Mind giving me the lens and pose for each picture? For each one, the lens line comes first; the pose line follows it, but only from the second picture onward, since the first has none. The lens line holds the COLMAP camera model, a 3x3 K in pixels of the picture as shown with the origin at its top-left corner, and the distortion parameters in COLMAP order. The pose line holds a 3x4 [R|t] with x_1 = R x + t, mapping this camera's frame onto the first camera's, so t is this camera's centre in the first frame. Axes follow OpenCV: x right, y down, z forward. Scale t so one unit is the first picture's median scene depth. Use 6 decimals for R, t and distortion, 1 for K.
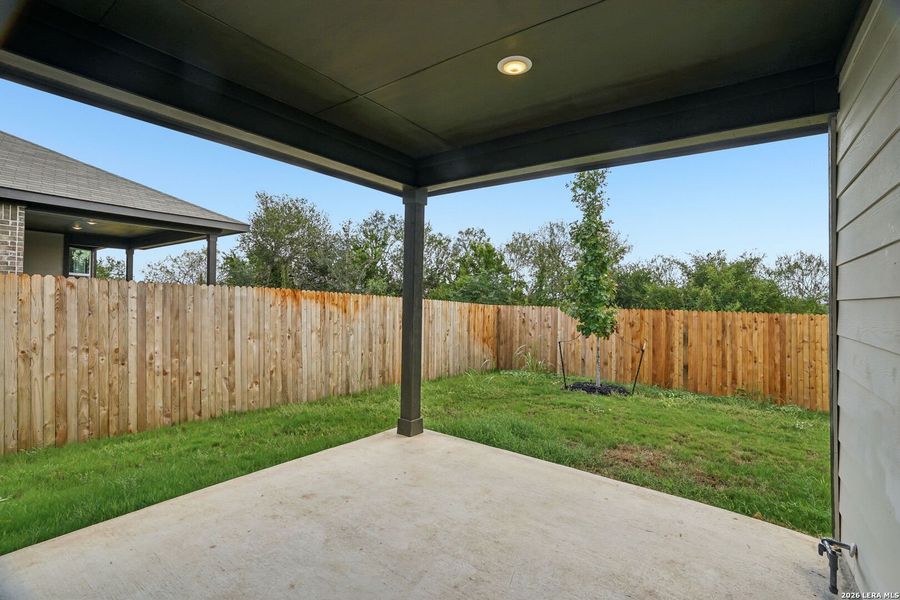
lens RADIAL K [[419.2, 0, 430.2], [0, 419.2, 298.0], [0, 0, 1]] dist [-0.014888, 0.008531]
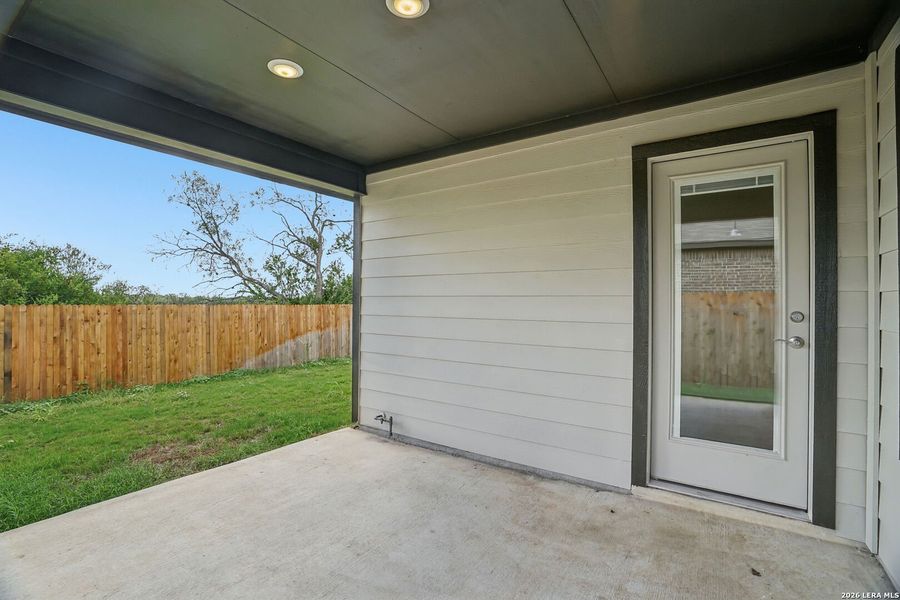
lens RADIAL K [[419.2, 0, 437.4], [0, 419.2, 301.3], [0, 0, 1]] dist [-0.014888, 0.008531]
pose [[-0.019731, -0.024180, 0.999513, -0.252307], [-0.007710, 0.999681, 0.024032, -0.004783], [-0.999776, -0.007232, -0.019911, 0.195135]]
